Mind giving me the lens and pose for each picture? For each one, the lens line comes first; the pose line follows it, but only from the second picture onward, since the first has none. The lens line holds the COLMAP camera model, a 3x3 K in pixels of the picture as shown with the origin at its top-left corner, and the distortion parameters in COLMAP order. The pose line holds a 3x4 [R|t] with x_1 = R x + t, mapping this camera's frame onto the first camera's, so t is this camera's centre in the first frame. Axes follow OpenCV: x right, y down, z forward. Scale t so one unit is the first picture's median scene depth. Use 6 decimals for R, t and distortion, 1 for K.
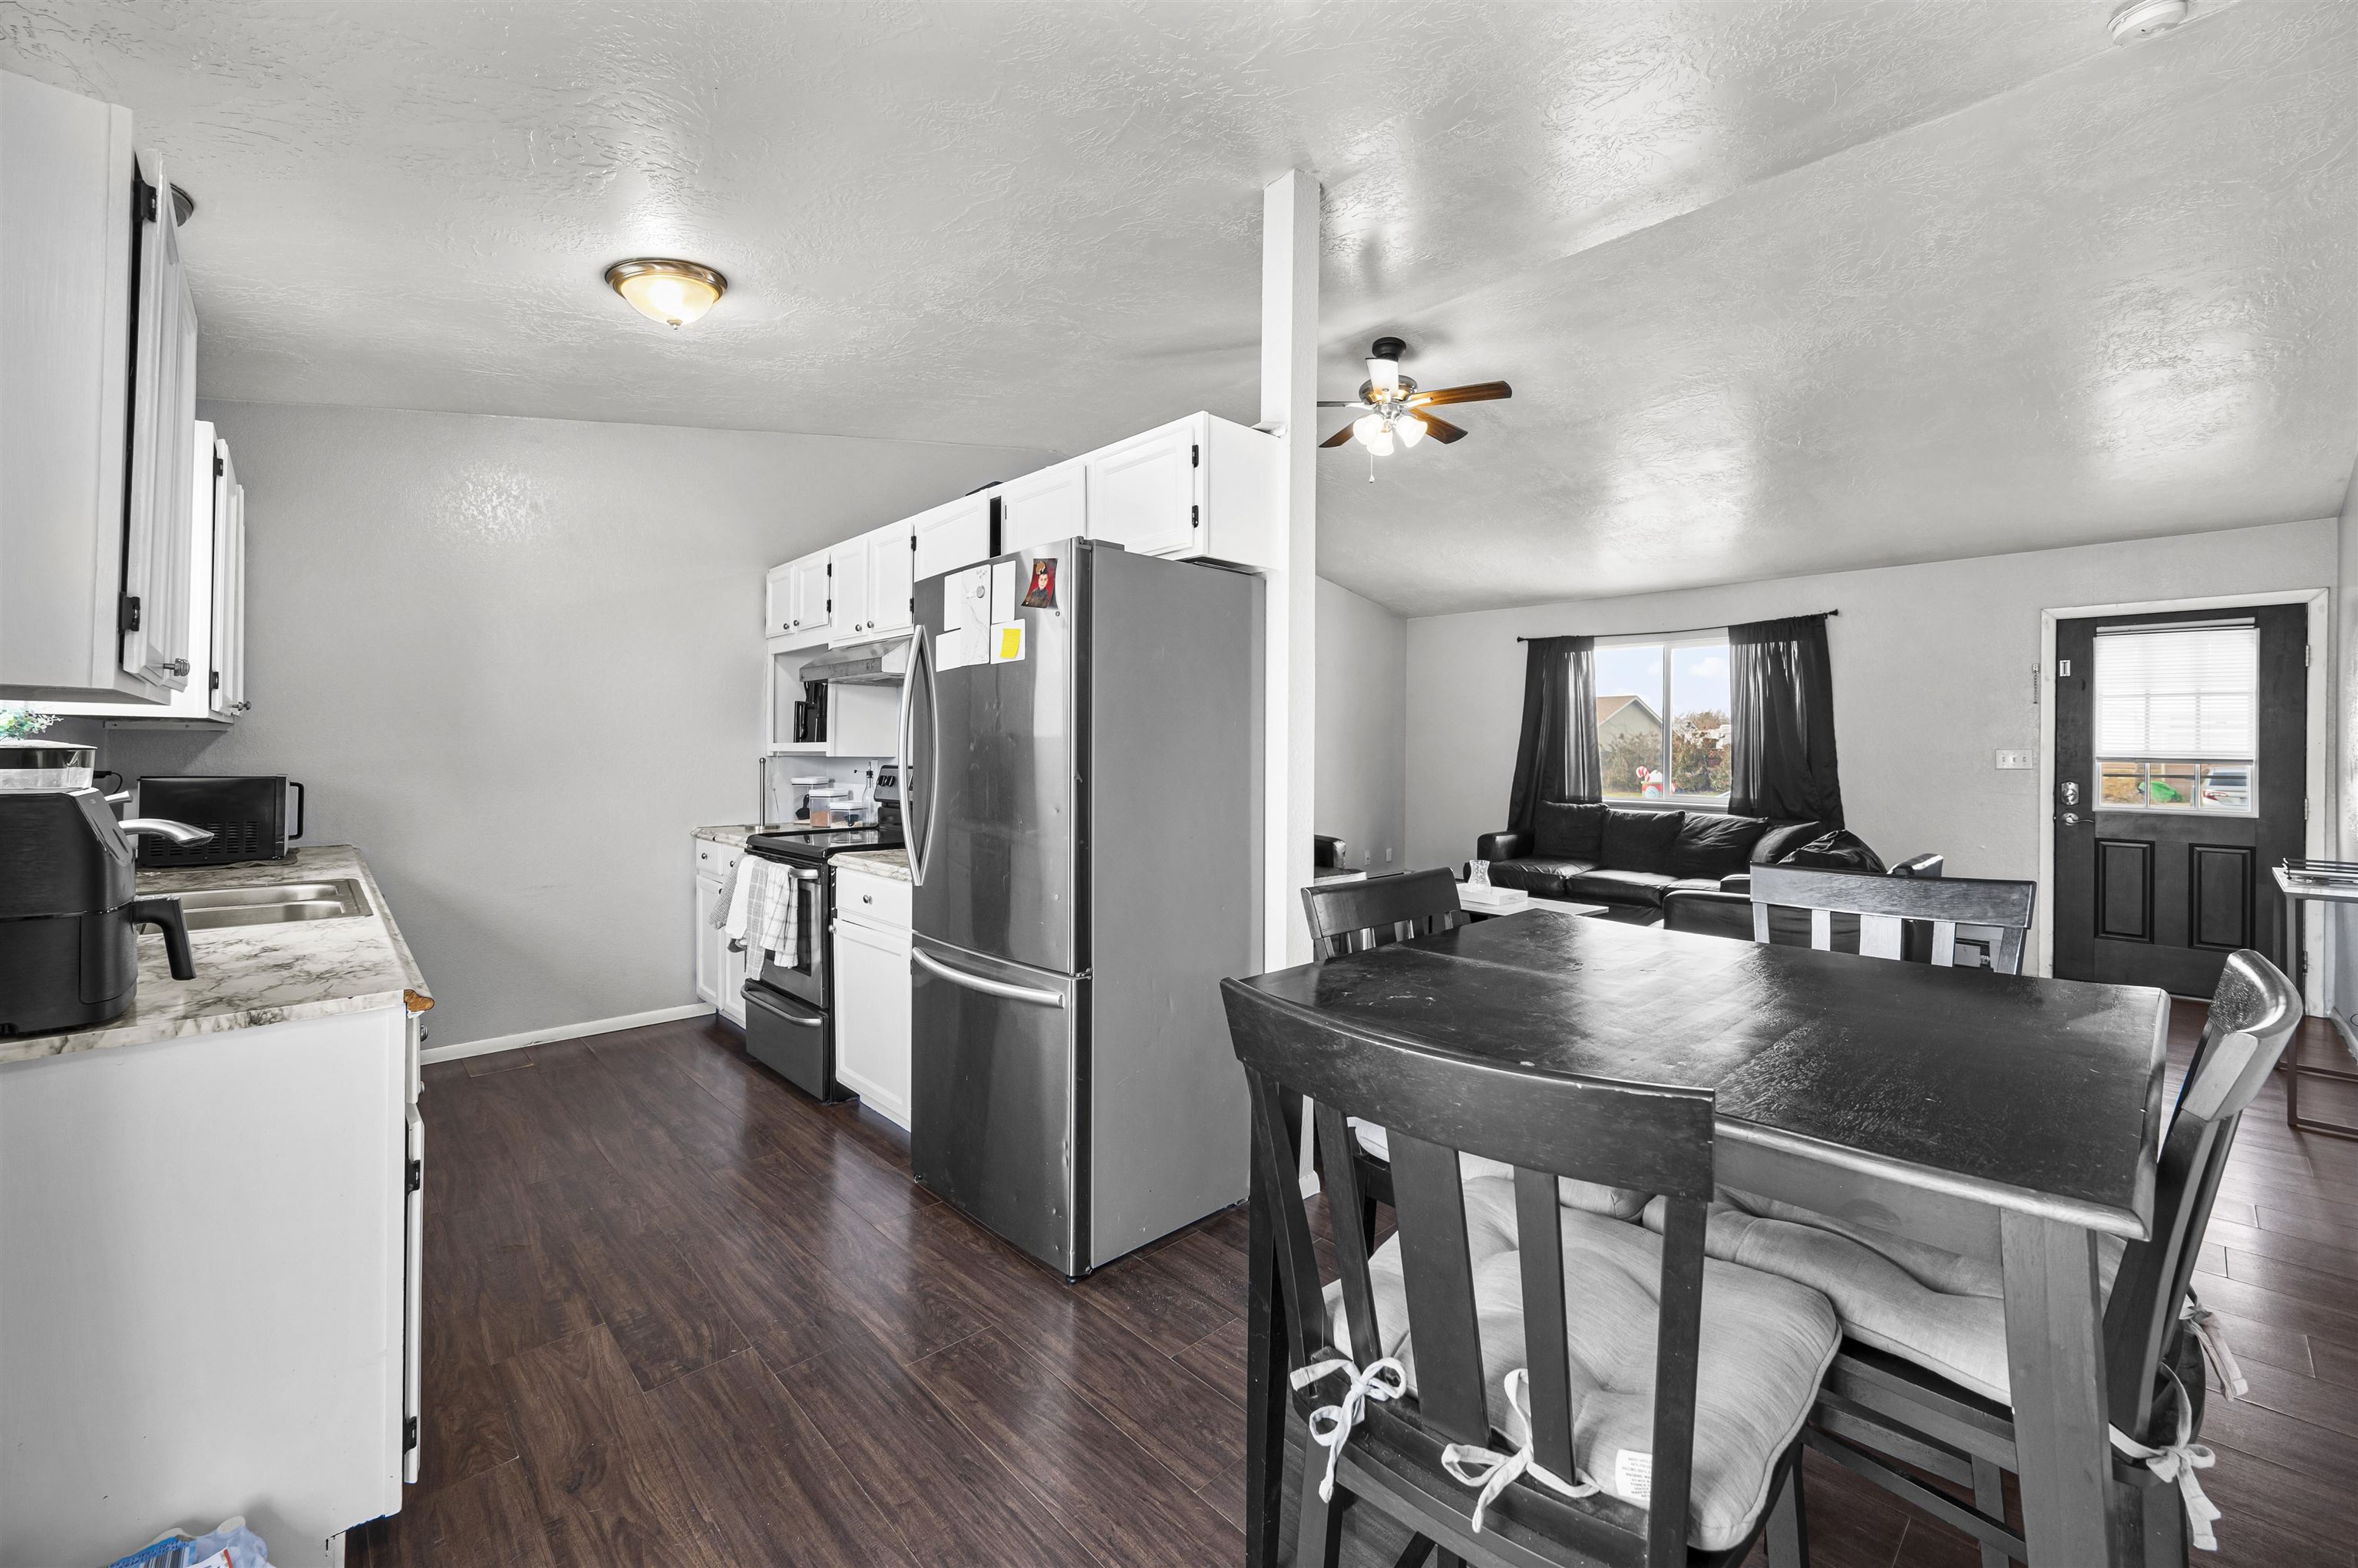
lens RADIAL K [[923.7, 0, 1150.9], [0, 923.7, 748.9], [0, 0, 1]] dist [-0.000038, 0.000166]
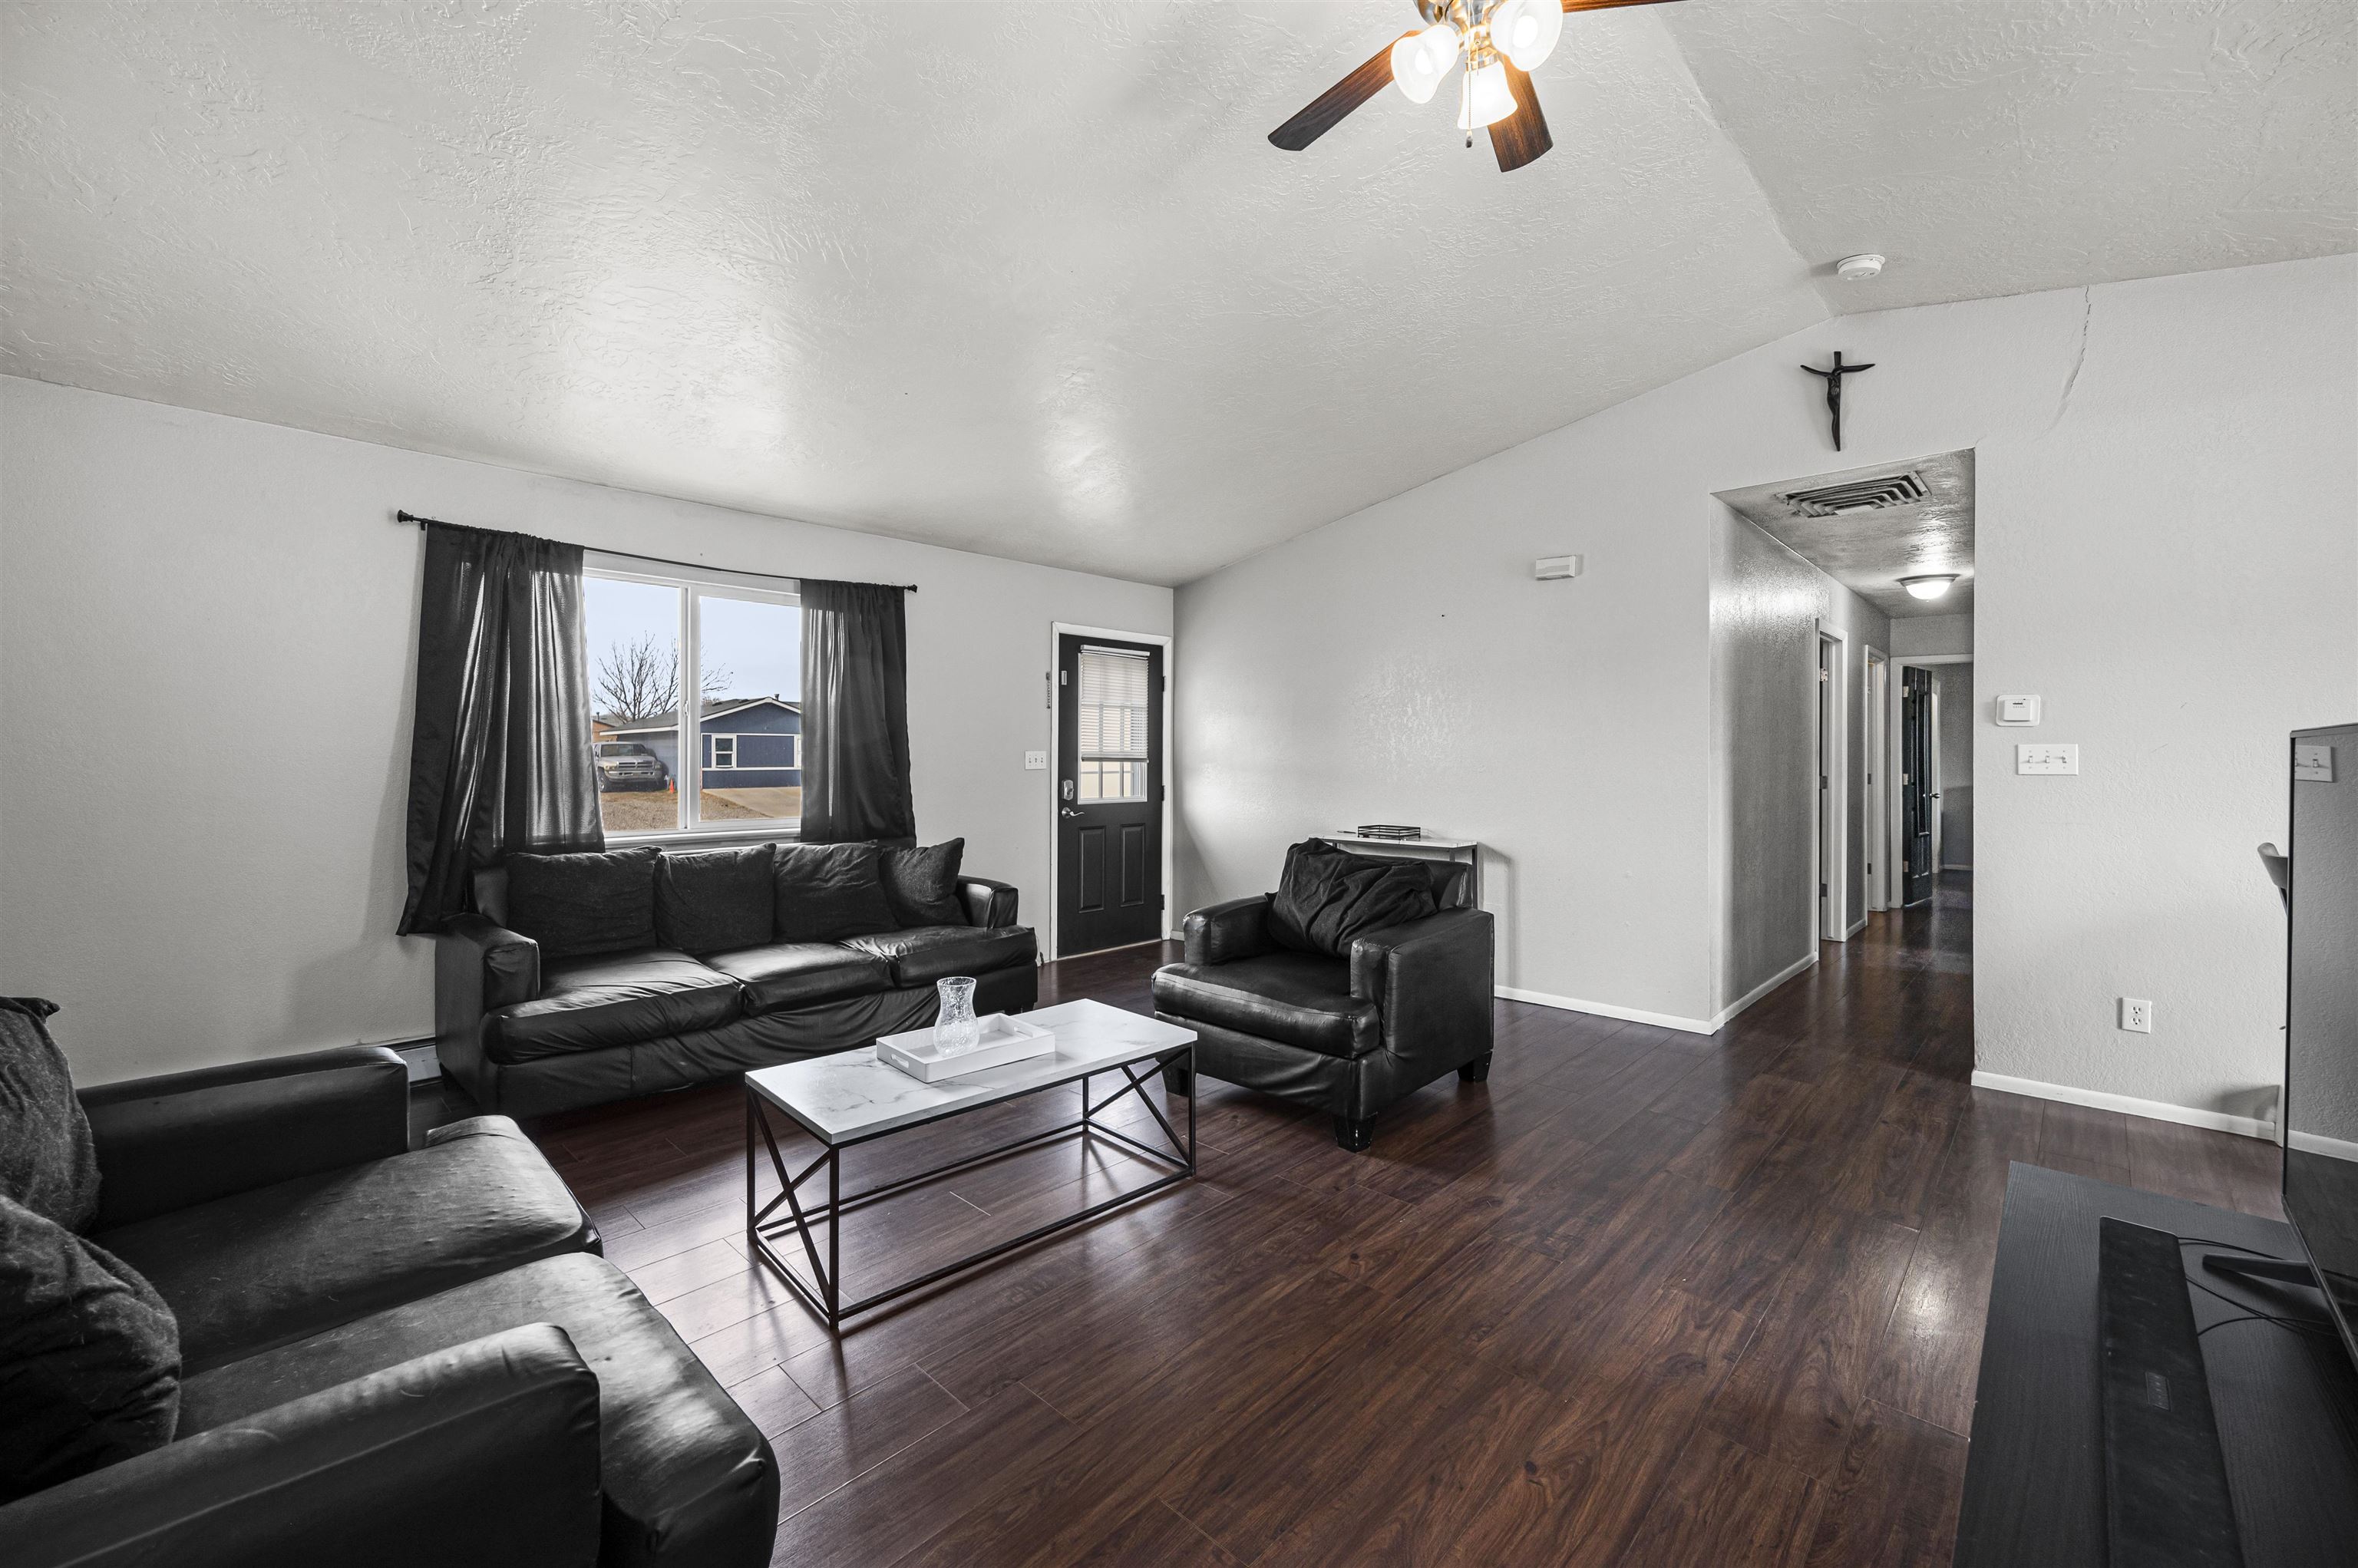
lens RADIAL K [[923.7, 0, 1150.9], [0, 923.7, 748.9], [0, 0, 1]] dist [-0.000038, 0.000166]
pose [[-0.044706, 0.001114, 0.999000, -0.128464], [0.000004, 0.999999, -0.001115, -0.000306], [-0.999000, -0.000046, -0.044706, 0.952256]]
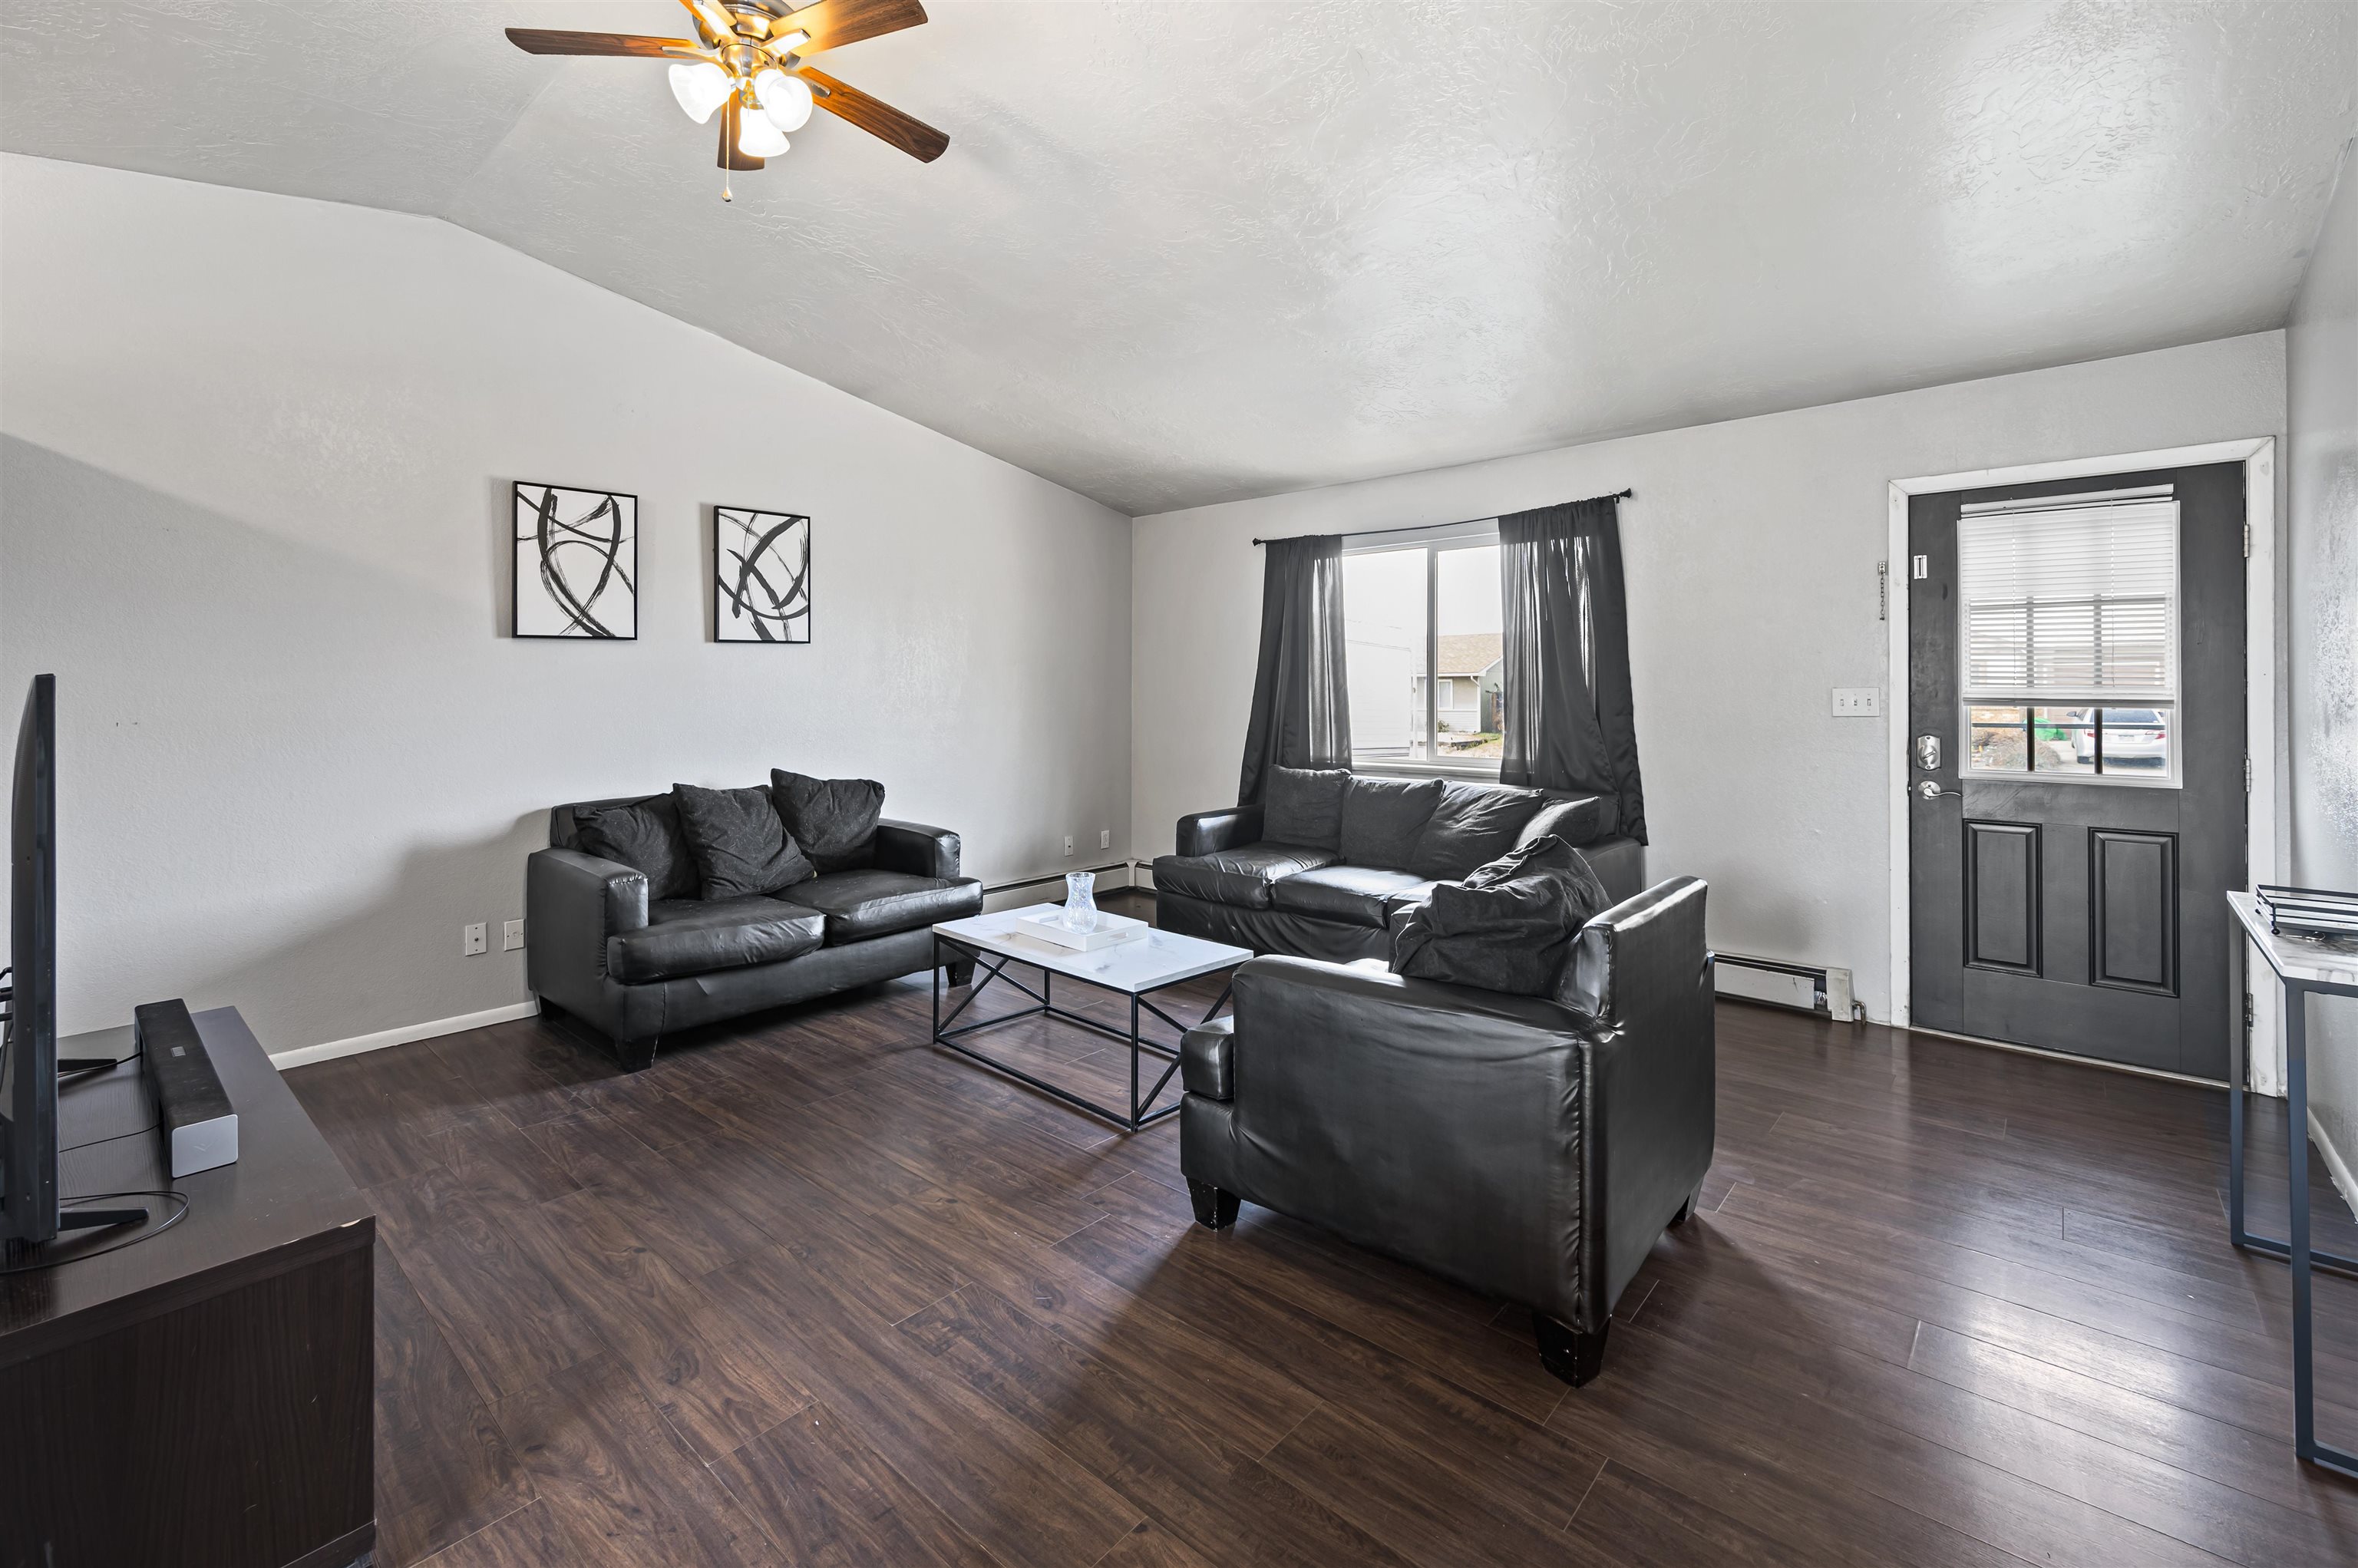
lens RADIAL K [[994.8, 0, 1180.6], [0, 994.8, 691.1], [0, 0, 1]] dist [-0.002404, -0.000014]
pose [[0.993216, -0.009060, 0.115933, 0.369282], [0.009509, 0.999949, -0.003316, 0.000780], [-0.115897, 0.004396, 0.993251, 0.343619]]
